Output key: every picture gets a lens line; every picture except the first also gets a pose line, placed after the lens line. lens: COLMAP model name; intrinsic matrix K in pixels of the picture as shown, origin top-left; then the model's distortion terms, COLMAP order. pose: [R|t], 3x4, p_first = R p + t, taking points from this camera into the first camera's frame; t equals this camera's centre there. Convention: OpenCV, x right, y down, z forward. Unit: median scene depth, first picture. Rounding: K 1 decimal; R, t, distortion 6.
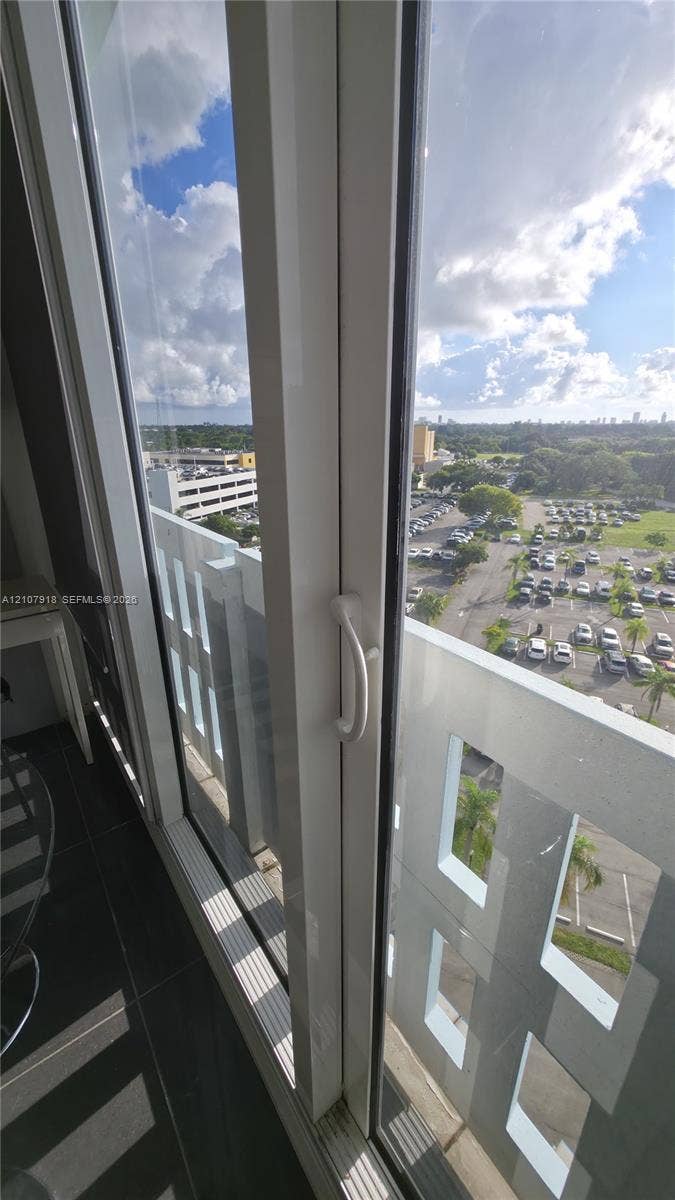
lens RADIAL K [[474.3, 0, 334.3], [0, 474.3, 602.5], [0, 0, 1]] dist [-0.000139, 0.000400]
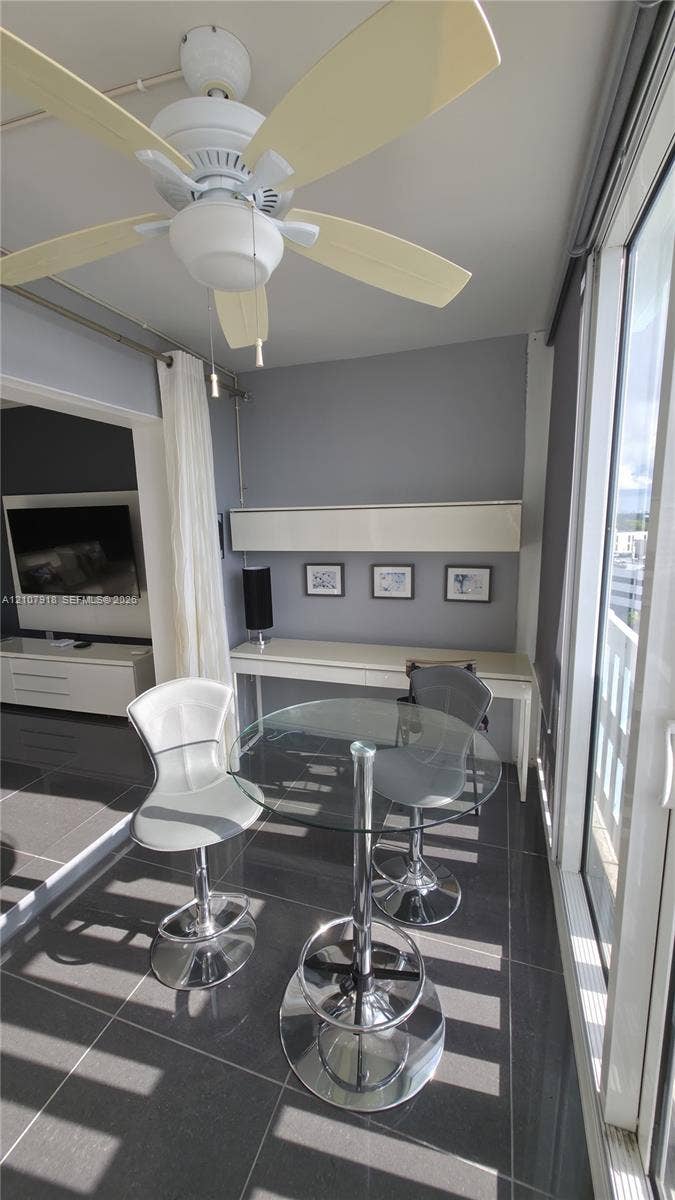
lens RADIAL K [[474.3, 0, 334.6], [0, 474.3, 598.2], [0, 0, 1]] dist [-0.000139, 0.000400]
pose [[0.568928, 0.134886, -0.811250, 0.218444], [-0.276194, 0.960501, -0.033993, -0.015477], [0.774621, 0.243402, 0.583711, -0.372826]]
